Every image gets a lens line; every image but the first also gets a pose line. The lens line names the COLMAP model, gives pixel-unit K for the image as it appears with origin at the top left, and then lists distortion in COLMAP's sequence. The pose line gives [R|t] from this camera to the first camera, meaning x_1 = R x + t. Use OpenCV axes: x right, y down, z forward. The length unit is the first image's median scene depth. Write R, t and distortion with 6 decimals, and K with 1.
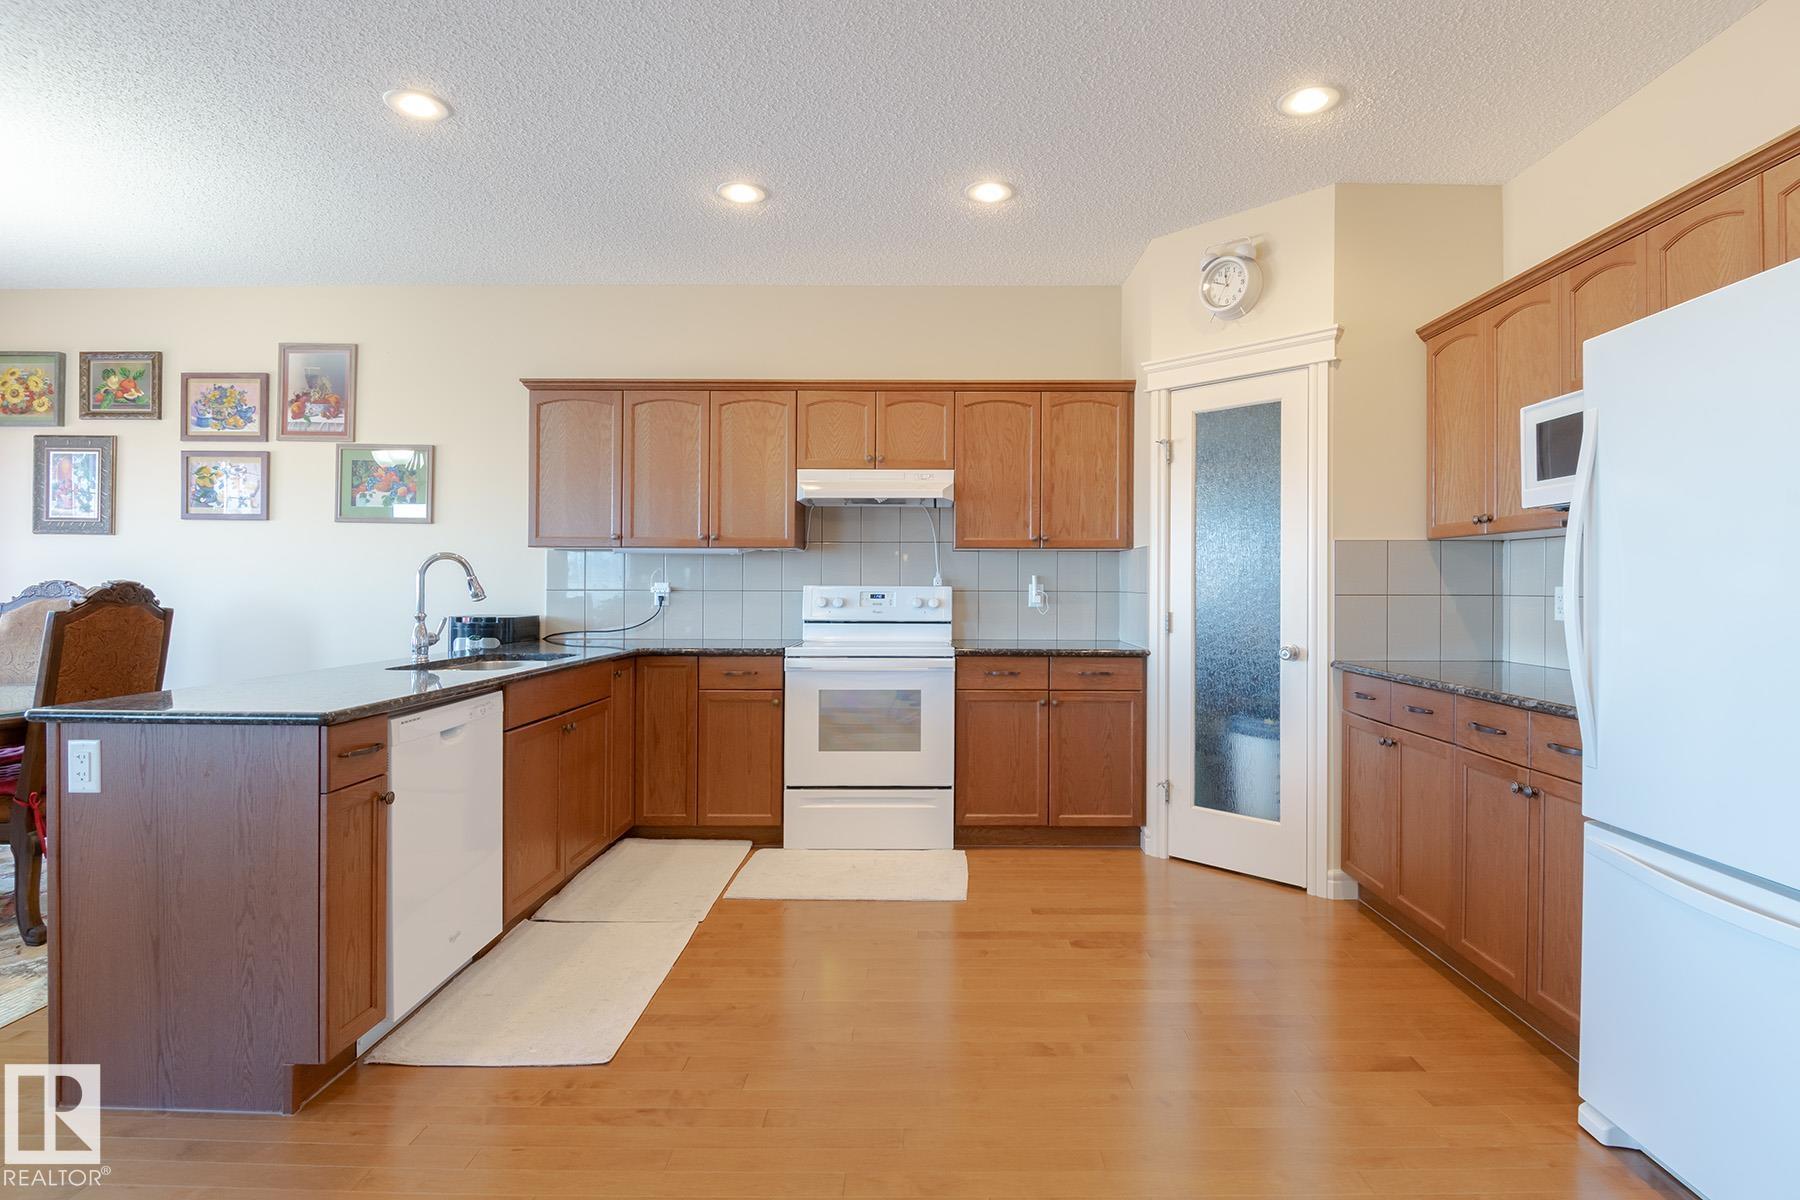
lens RADIAL K [[915.8, 0, 932.0], [0, 915.8, 572.5], [0, 0, 1]] dist [0.014125, -0.021412]
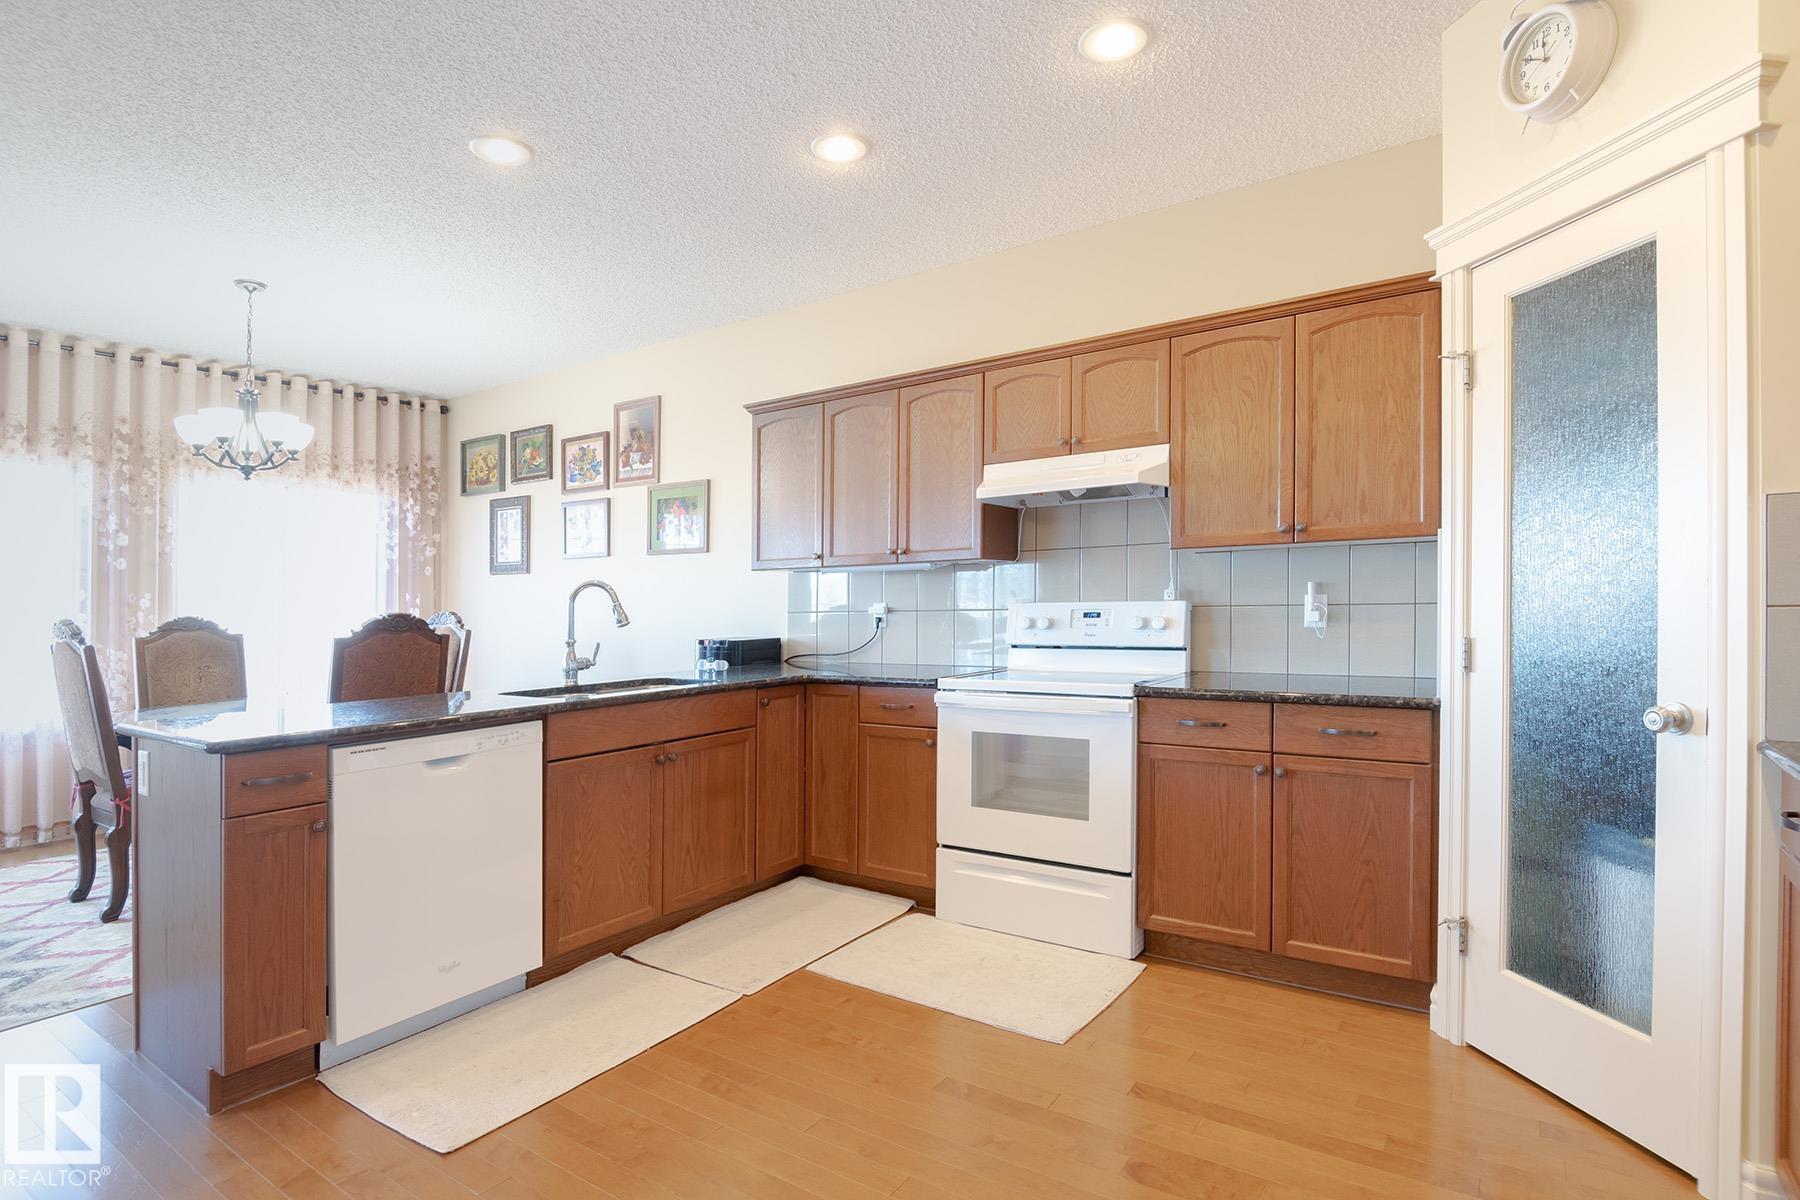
lens RADIAL K [[912.8, 0, 901.9], [0, 912.8, 583.4], [0, 0, 1]] dist [0.015504, -0.020787]
pose [[0.820852, -0.031171, -0.570290, 0.270720], [0.029958, 0.999485, -0.011510, 0.003079], [0.570355, -0.007637, 0.821363, 0.269962]]
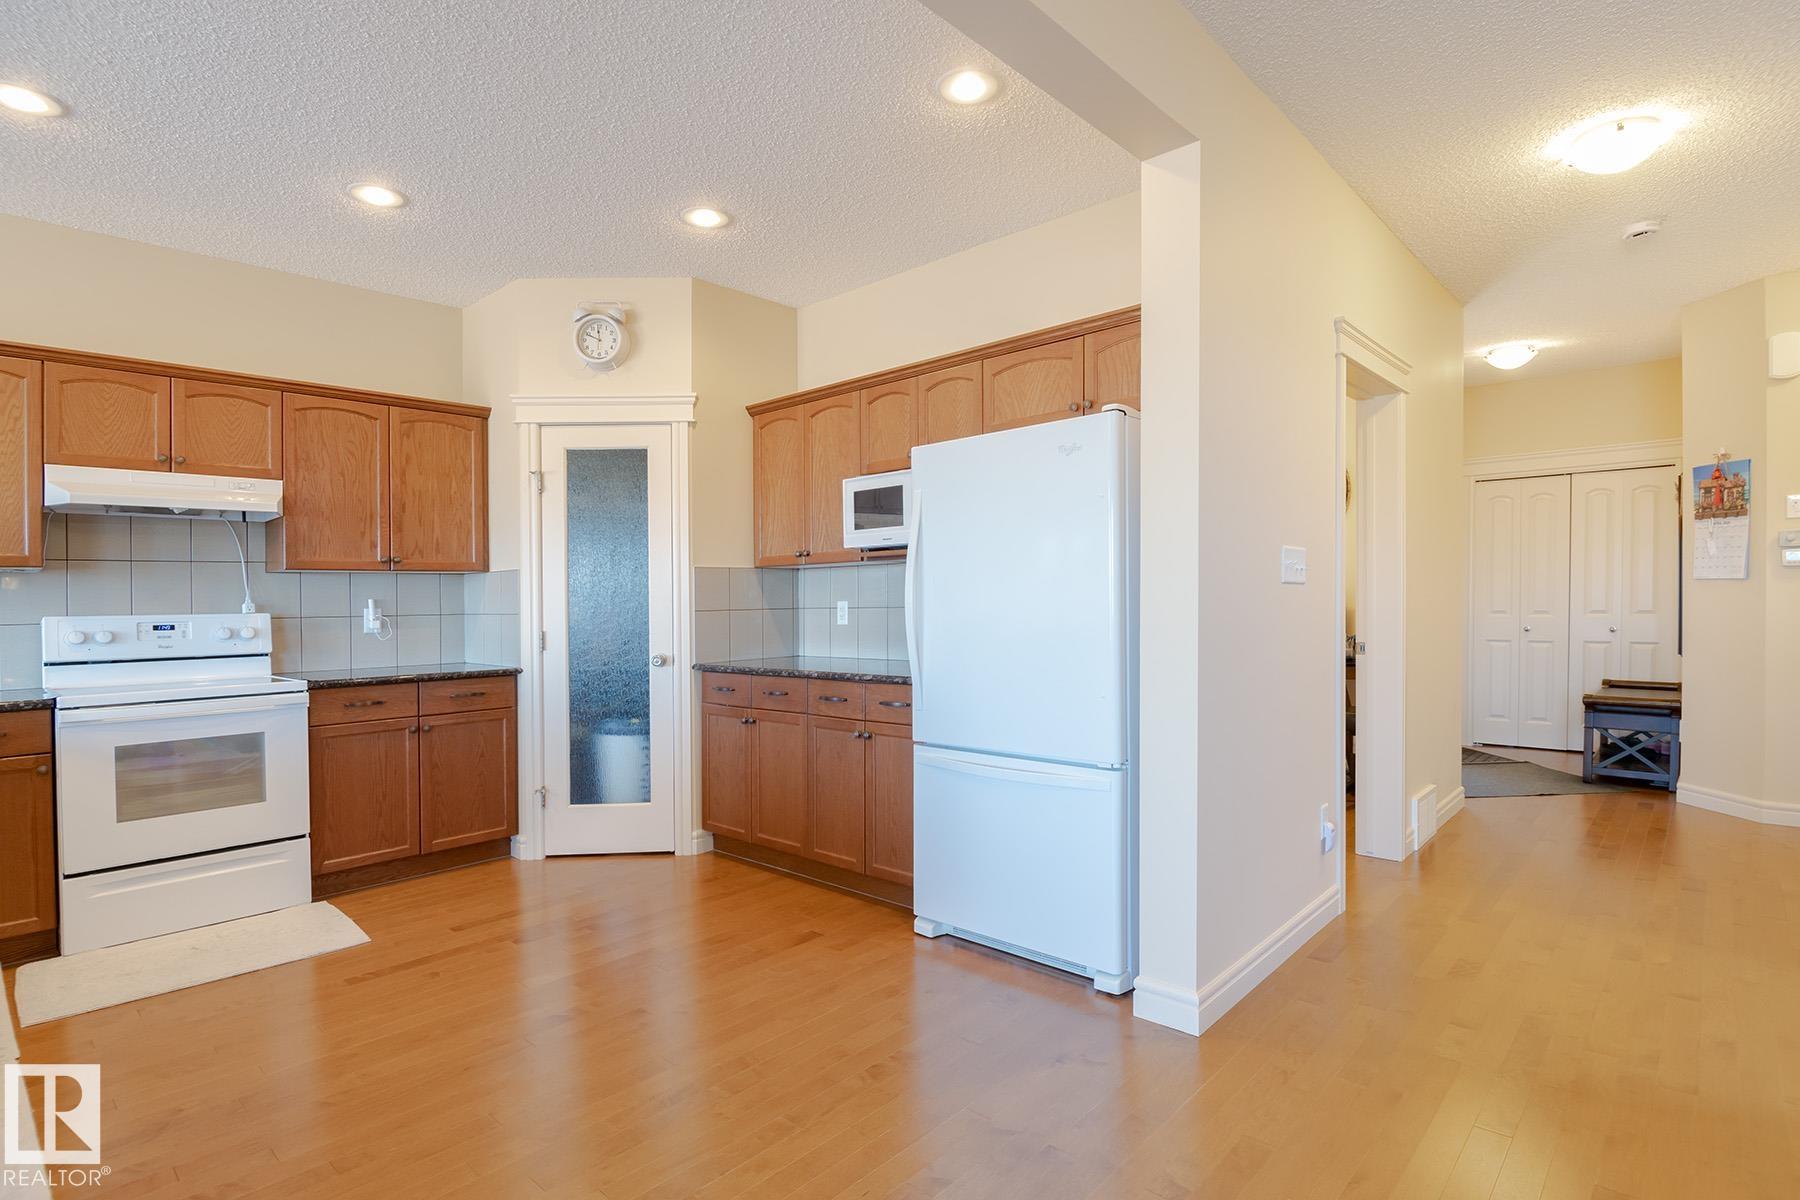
lens RADIAL K [[898.5, 0, 910.8], [0, 898.5, 613.0], [0, 0, 1]] dist [0.003236, -0.019034]
pose [[0.670364, -0.025146, 0.741606, -0.212575], [0.009243, 0.999631, 0.025540, -0.001084], [-0.741975, -0.010266, 0.670349, -0.027035]]
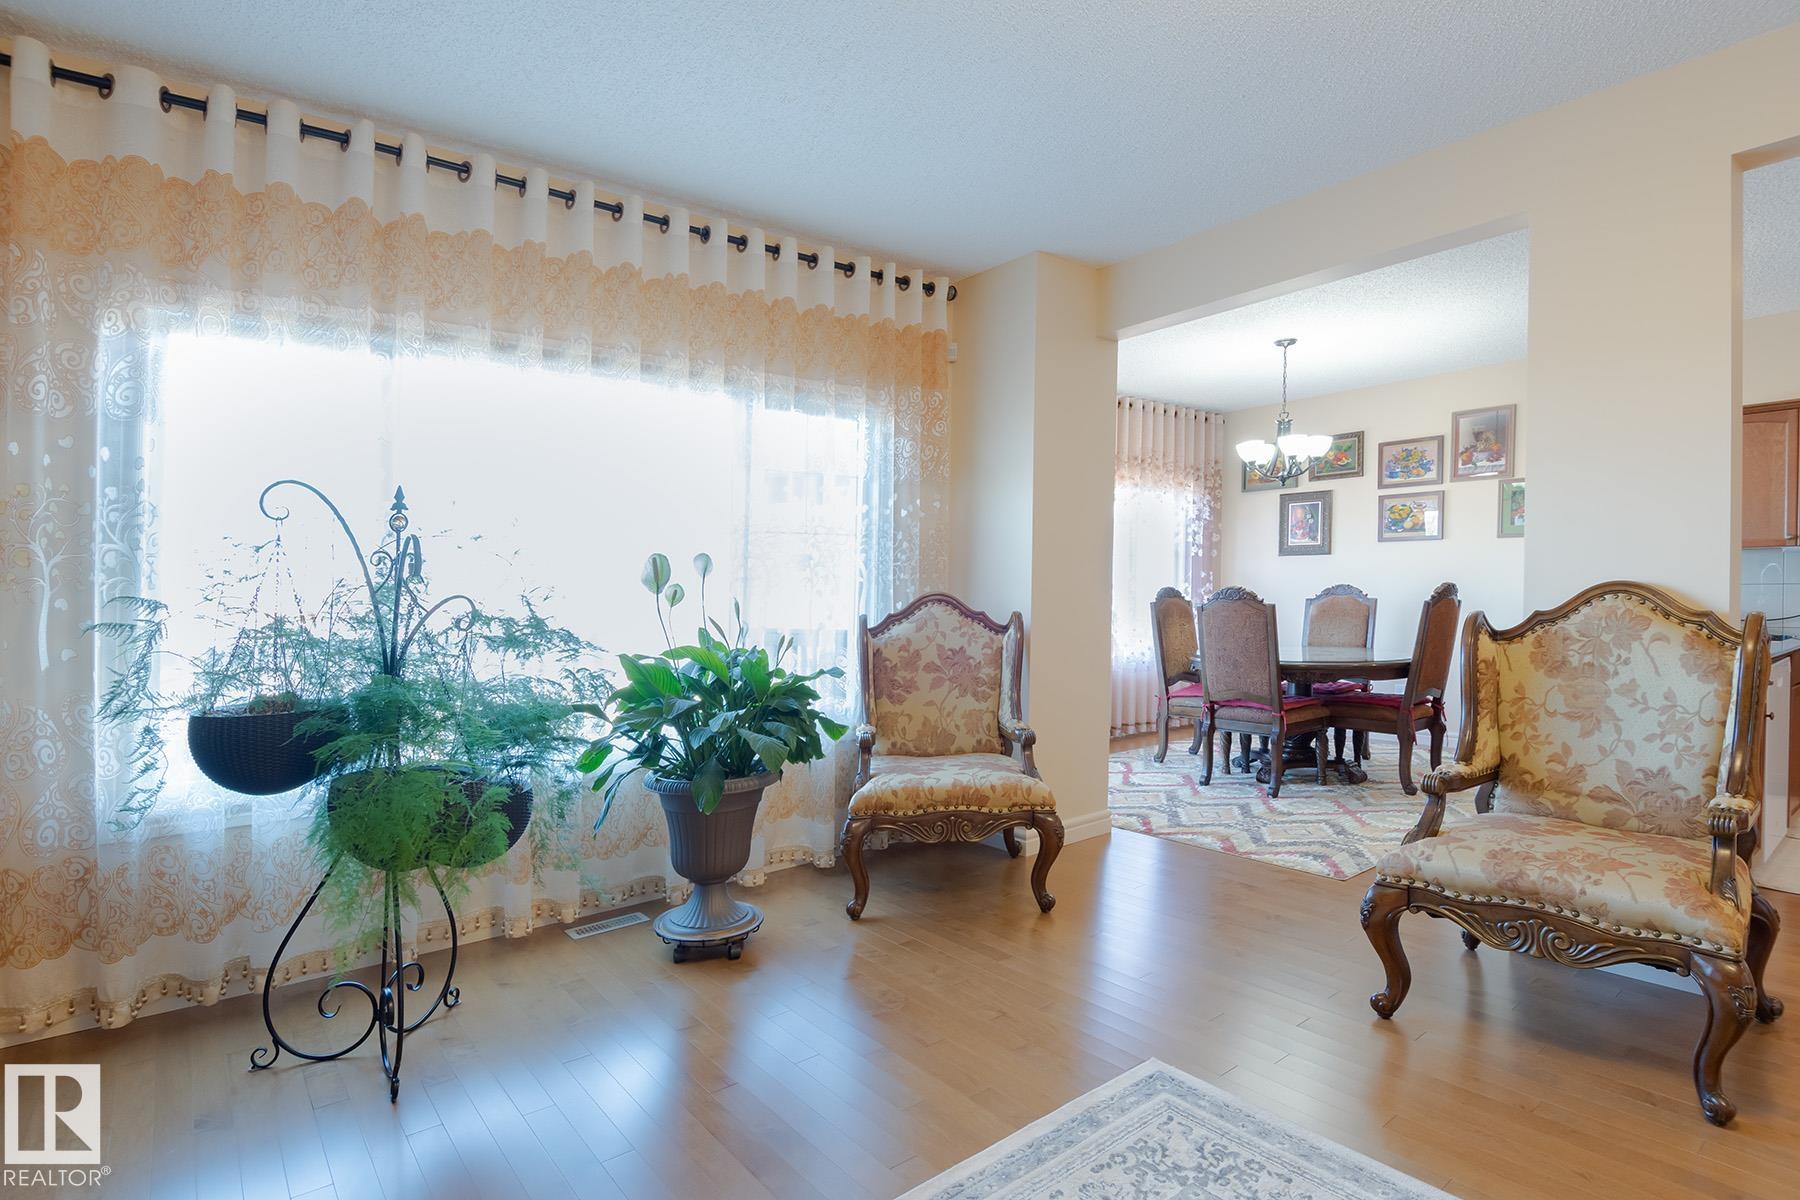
lens RADIAL K [[886.9, 0, 909.5], [0, 886.9, 633.9], [0, 0, 1]] dist [0.000748, -0.019374]
pose [[0.628258, 0.022489, -0.777680, -0.190161], [0.028353, 0.998256, 0.051772, -0.005961], [0.777488, -0.054576, 0.626525, -0.540984]]
